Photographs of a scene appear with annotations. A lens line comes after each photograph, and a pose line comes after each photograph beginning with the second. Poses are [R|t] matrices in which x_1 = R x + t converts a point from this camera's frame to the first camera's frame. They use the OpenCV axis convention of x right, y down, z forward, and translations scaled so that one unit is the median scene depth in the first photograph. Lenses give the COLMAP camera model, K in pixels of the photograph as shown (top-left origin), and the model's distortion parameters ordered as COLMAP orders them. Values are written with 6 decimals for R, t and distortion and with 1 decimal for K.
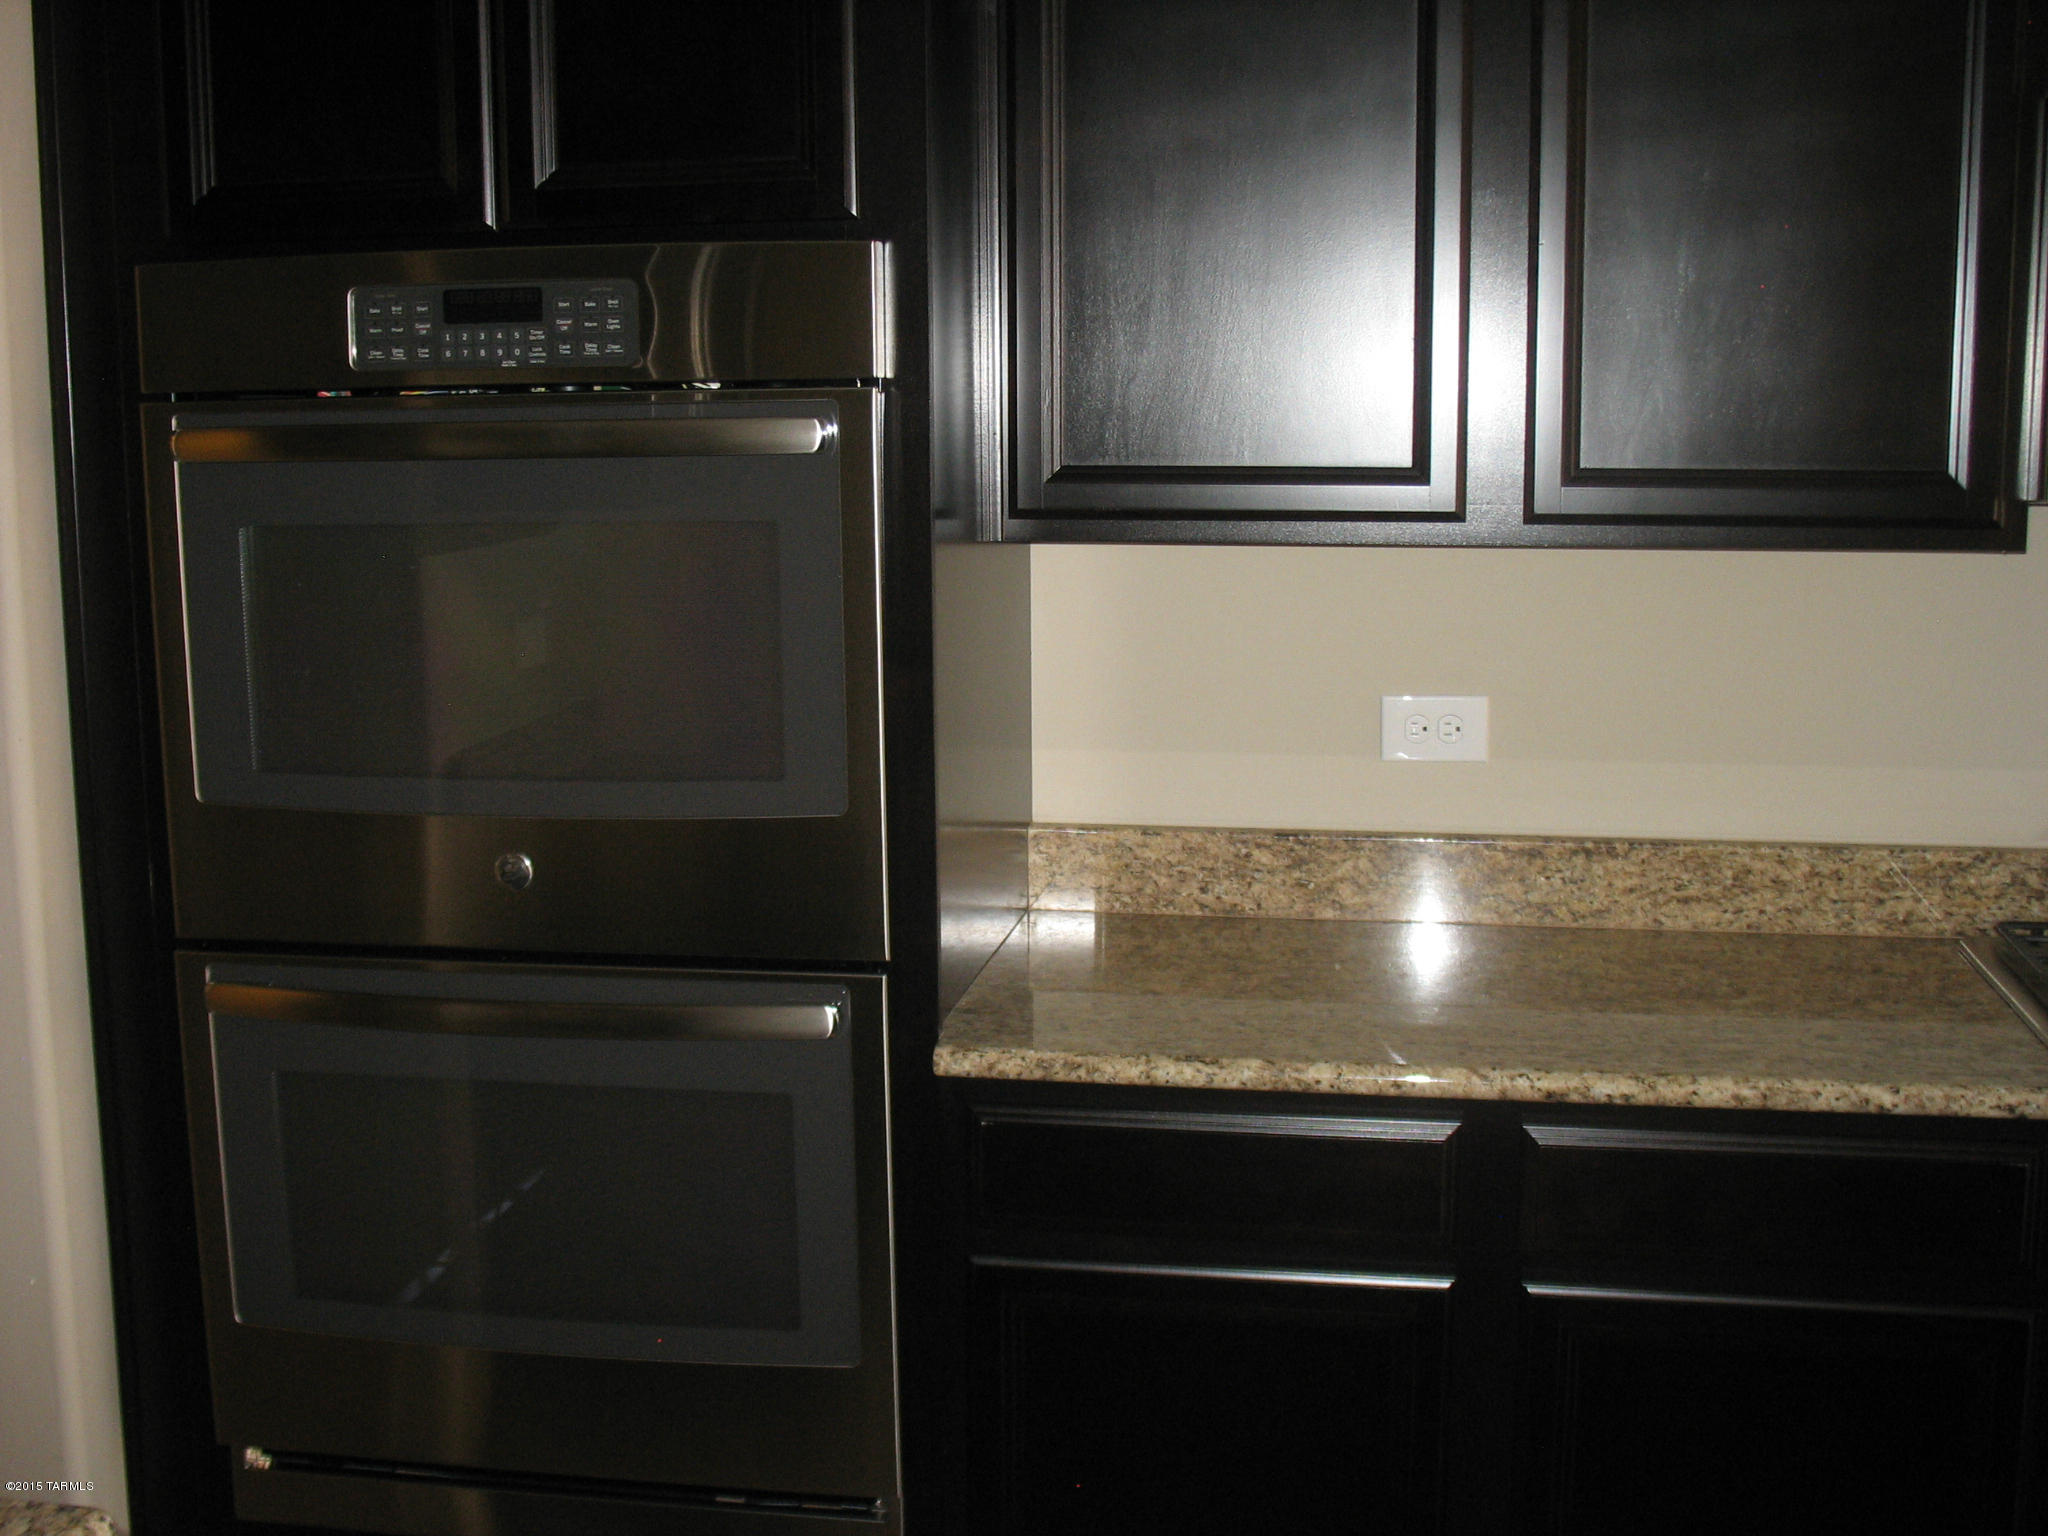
lens RADIAL K [[2376.5, 0, 1020.0], [0, 2376.5, 764.5], [0, 0, 1]] dist [-0.106812, 0.000000]
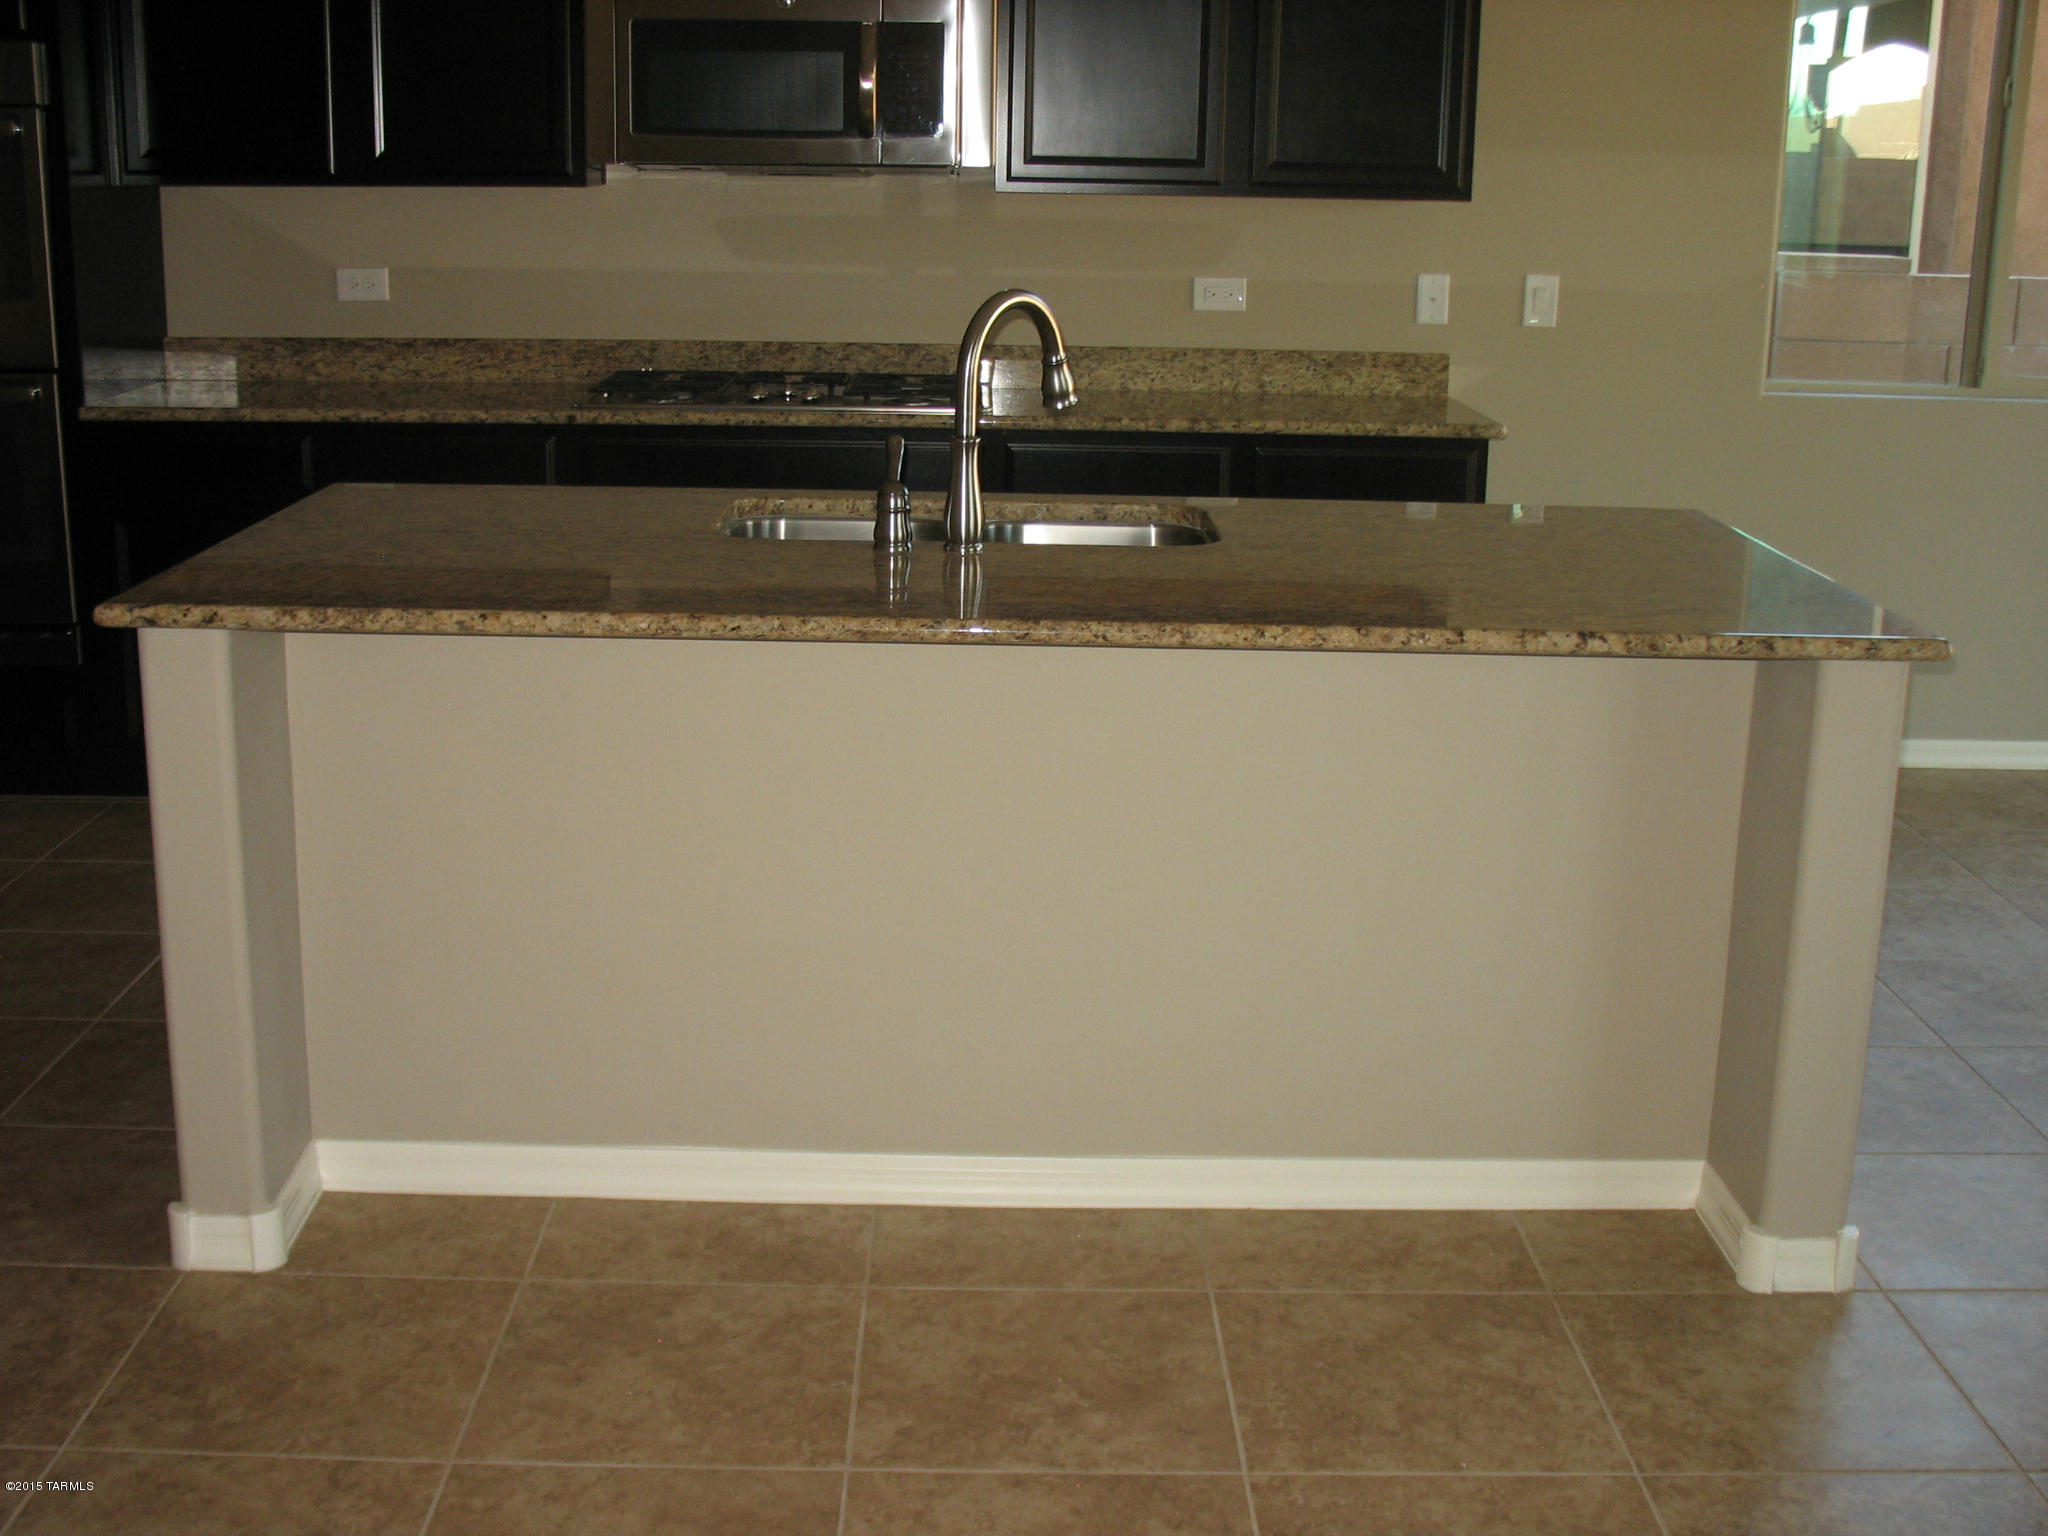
lens RADIAL K [[2376.5, 0, 1009.4], [0, 2376.5, 756.9], [0, 0, 1]] dist [-0.106812, 0.000000]
pose [[0.981650, -0.021388, 0.189488, 0.337895], [0.003400, 0.995495, 0.094753, 0.203411], [-0.190661, -0.092370, 0.977300, -1.125380]]
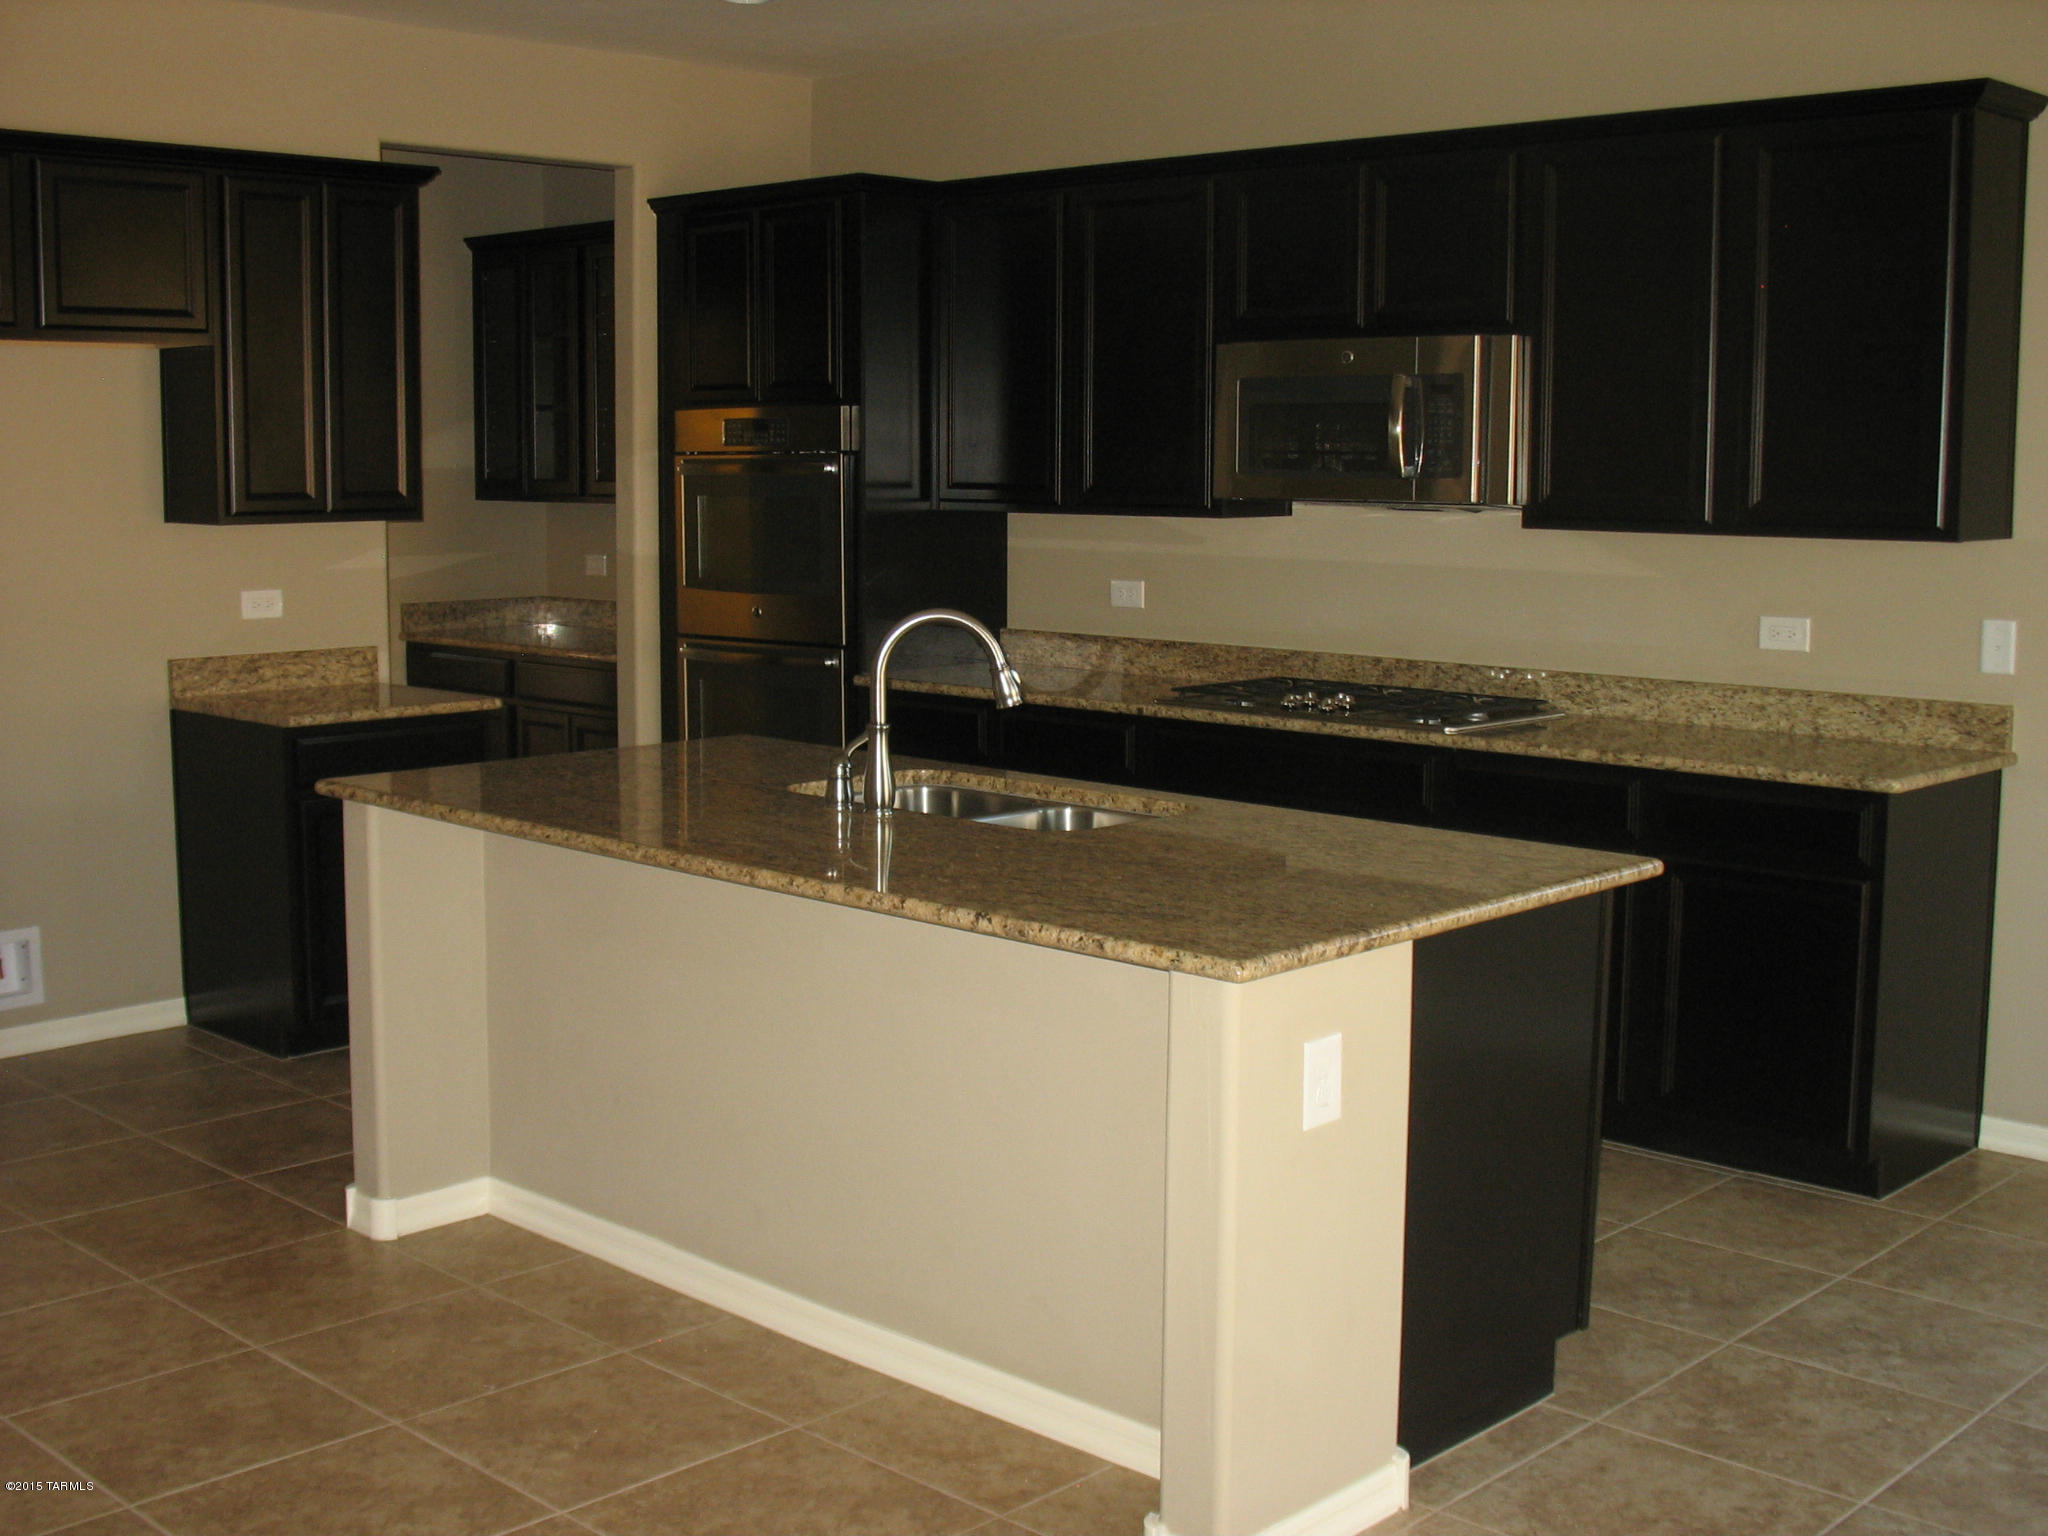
lens RADIAL K [[2376.5, 0, 1002.4], [0, 2376.5, 772.5], [0, 0, 1]] dist [-0.106812, 0.000000]
pose [[0.830797, 0.086639, -0.549792, 1.473797], [-0.098420, 0.995112, 0.008090, 0.166303], [0.547805, 0.047389, 0.835263, -1.150107]]
